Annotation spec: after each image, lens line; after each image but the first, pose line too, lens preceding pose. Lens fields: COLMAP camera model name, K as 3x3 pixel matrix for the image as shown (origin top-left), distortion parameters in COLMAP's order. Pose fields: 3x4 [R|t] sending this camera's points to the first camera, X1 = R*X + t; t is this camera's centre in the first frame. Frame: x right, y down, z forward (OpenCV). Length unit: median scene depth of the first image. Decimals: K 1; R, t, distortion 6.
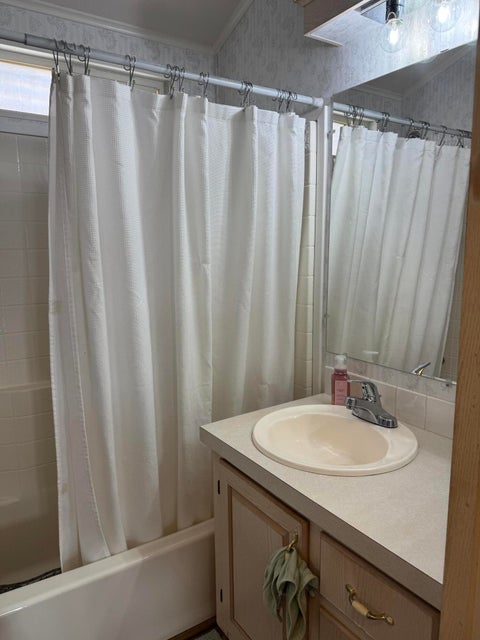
lens RADIAL K [[452.1, 0, 240.0], [0, 452.1, 320.0], [0, 0, 1]] dist [-0.002698, -0.002430]
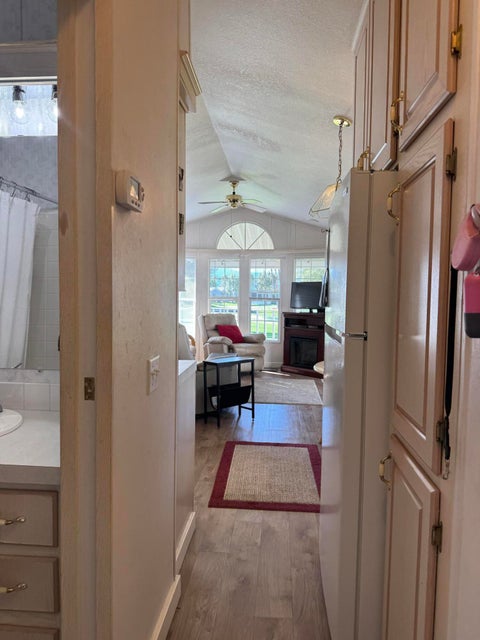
lens RADIAL K [[452.3, 0, 240.0], [0, 452.3, 320.0], [0, 0, 1]] dist [0.003993, -0.055005]
pose [[0.615979, -0.024620, 0.787378, -0.166687], [0.104164, 0.993281, -0.050431, 0.085548], [-0.780846, 0.113080, 0.614404, -0.232319]]
